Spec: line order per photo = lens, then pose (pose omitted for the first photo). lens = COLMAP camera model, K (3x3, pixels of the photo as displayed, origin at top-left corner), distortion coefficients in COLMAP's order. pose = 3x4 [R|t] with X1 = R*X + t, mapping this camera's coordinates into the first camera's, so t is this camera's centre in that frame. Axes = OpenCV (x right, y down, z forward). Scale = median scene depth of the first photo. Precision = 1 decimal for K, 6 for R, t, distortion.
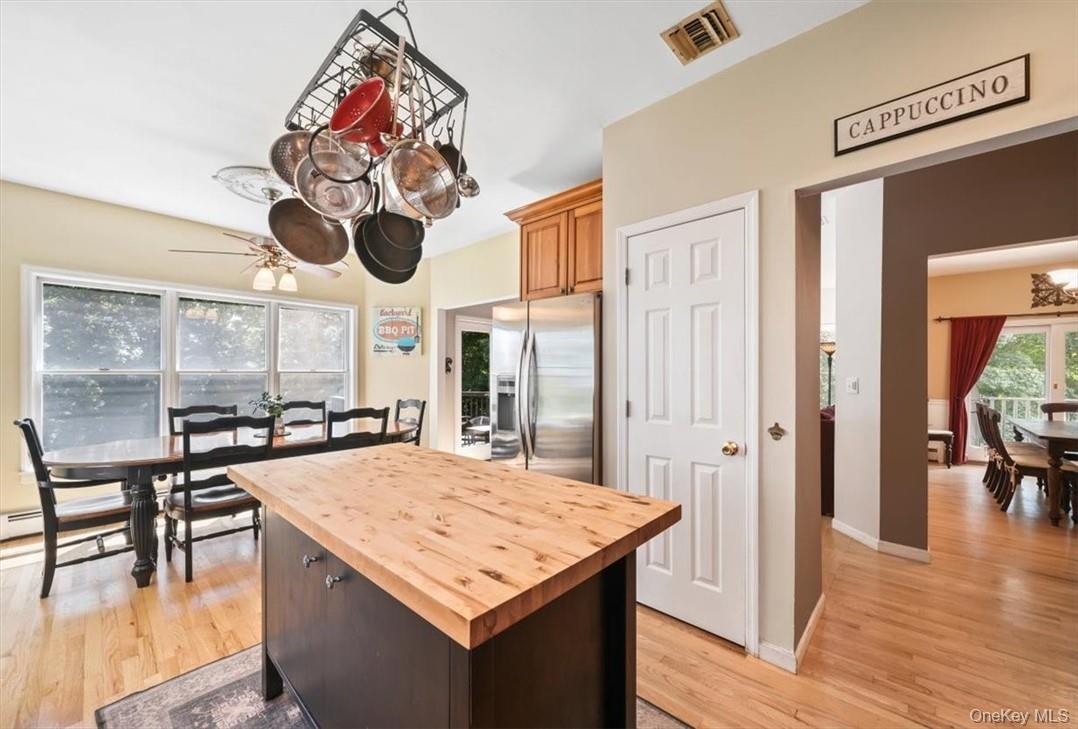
lens RADIAL K [[413.1, 0, 539.6], [0, 413.1, 372.1], [0, 0, 1]] dist [-0.002365, -0.000273]
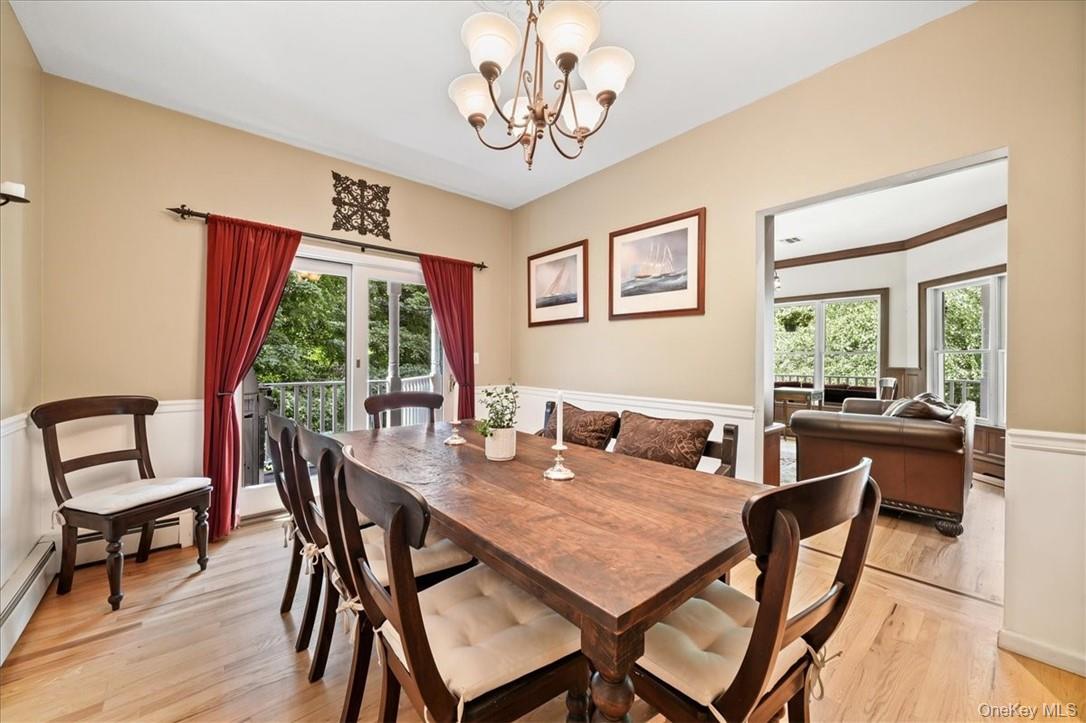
lens RADIAL K [[423.7, 0, 544.6], [0, 423.7, 356.1], [0, 0, 1]] dist [-0.002626, -0.000055]
pose [[0.133830, -0.005764, 0.990988, 0.631170], [0.002792, 0.999981, 0.005440, 0.021356], [-0.991000, 0.002039, 0.133844, 0.614205]]
